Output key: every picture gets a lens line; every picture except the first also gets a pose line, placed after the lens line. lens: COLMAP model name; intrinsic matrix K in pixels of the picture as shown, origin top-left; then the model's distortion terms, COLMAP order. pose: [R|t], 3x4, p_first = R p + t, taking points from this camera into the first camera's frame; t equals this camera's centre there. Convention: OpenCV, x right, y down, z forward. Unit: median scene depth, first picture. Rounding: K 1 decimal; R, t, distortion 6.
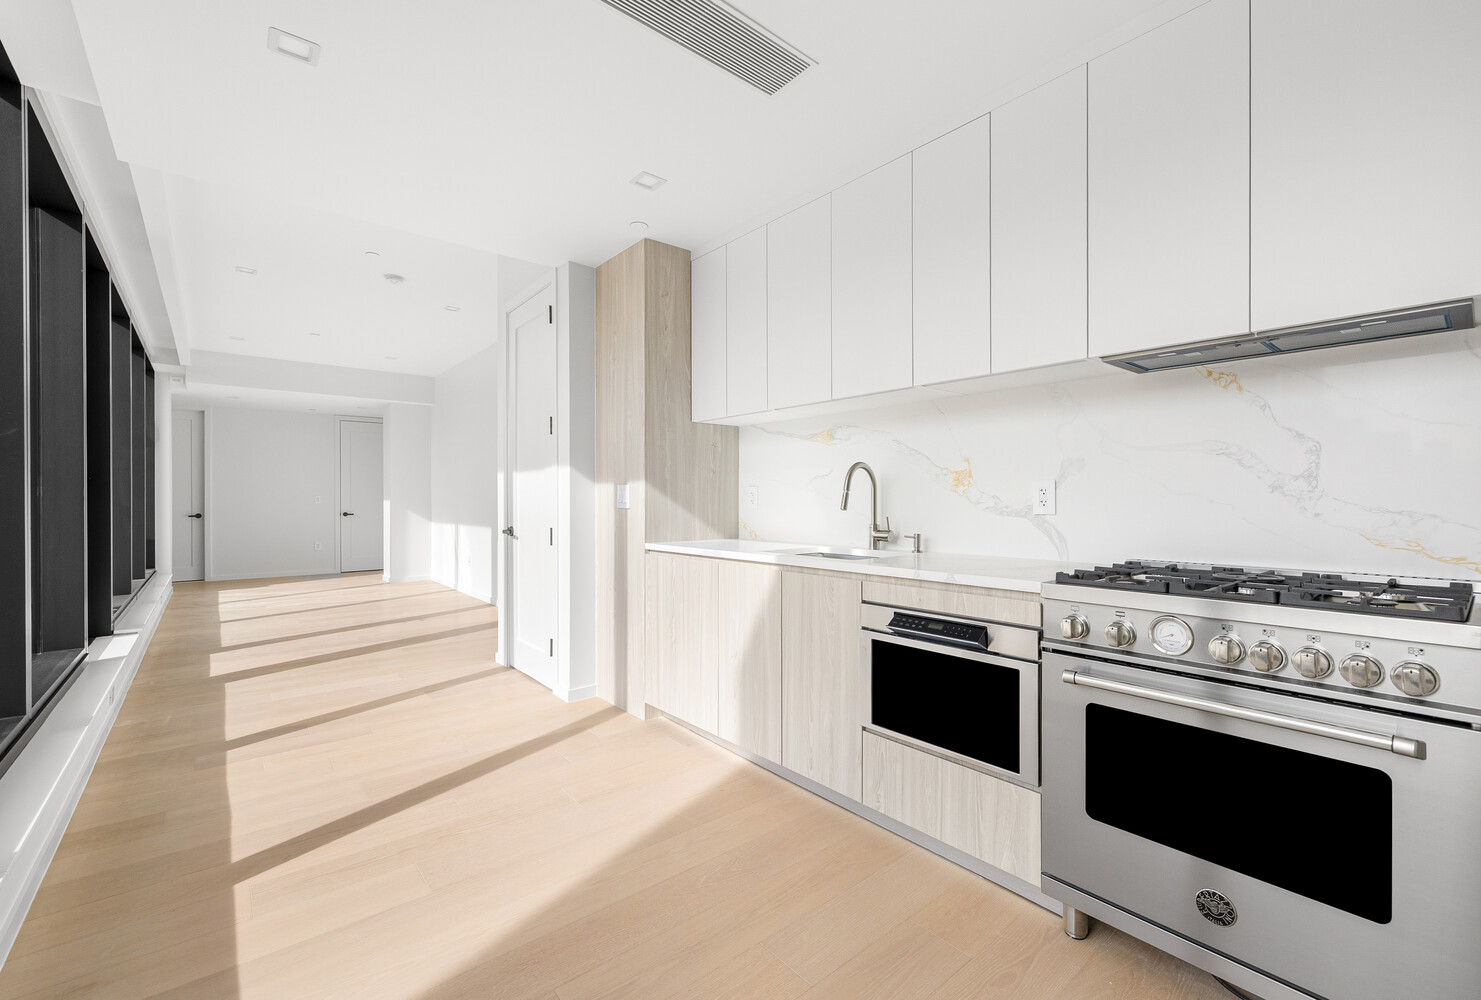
lens RADIAL K [[614.2, 0, 742.8], [0, 614.2, 497.3], [0, 0, 1]] dist [0.000464, 0.000395]
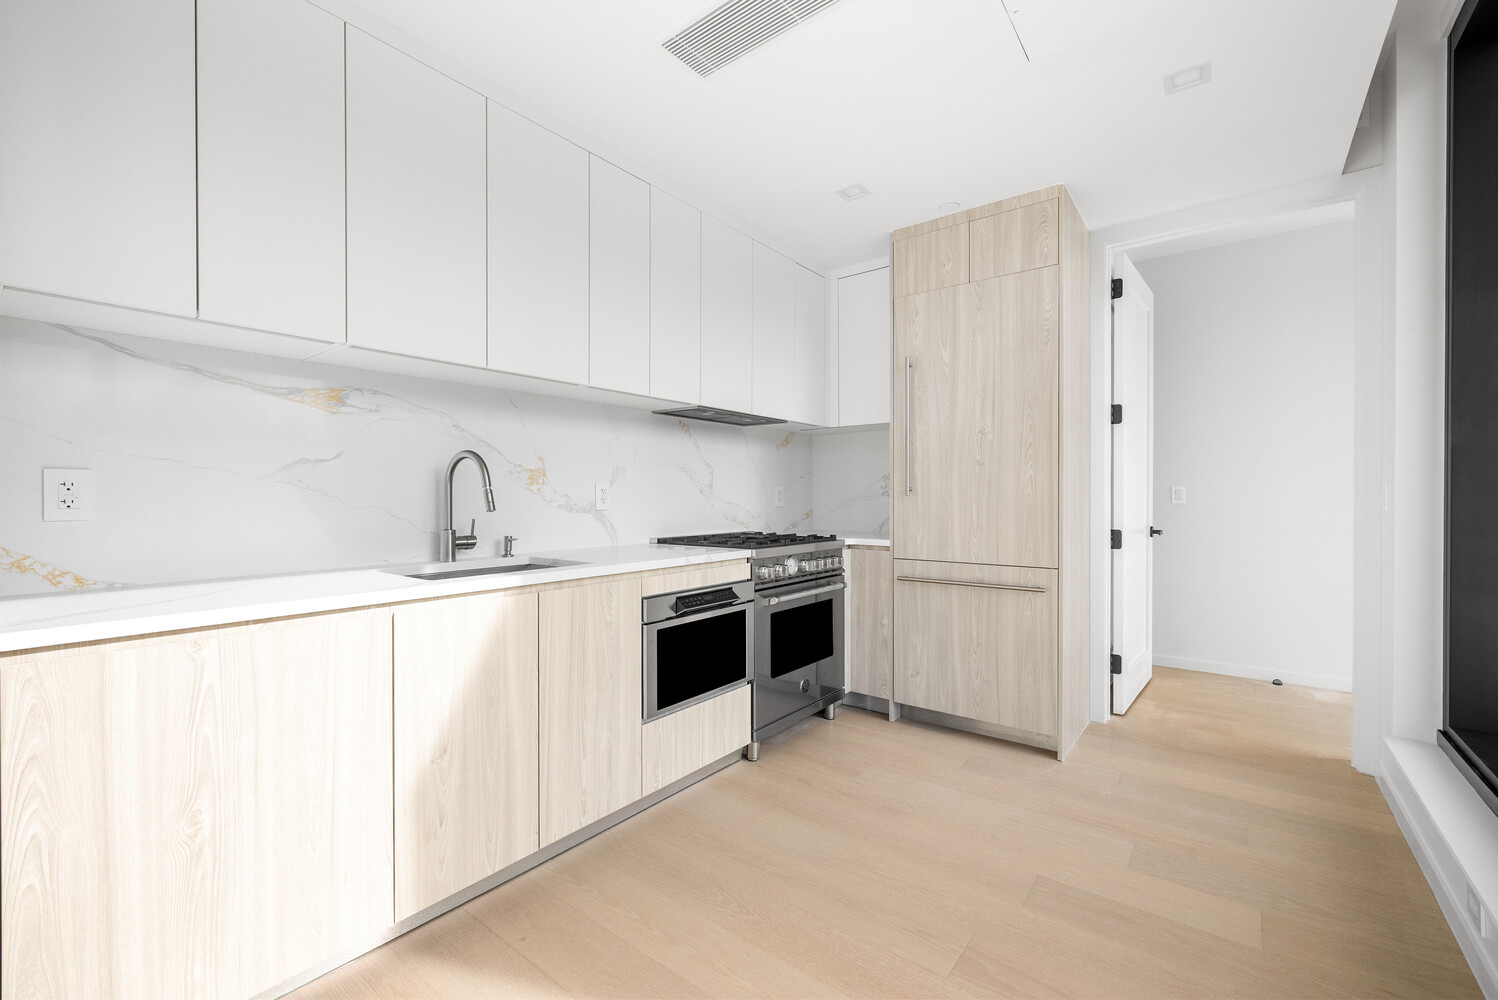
lens RADIAL K [[621.2, 0, 755.3], [0, 621.2, 499.7], [0, 0, 1]] dist [0.000464, 0.000395]
pose [[-0.198601, -0.003595, 0.980074, -0.806022], [-0.001868, 0.999993, 0.003290, 0.002724], [-0.980079, -0.001178, -0.198607, 0.971657]]
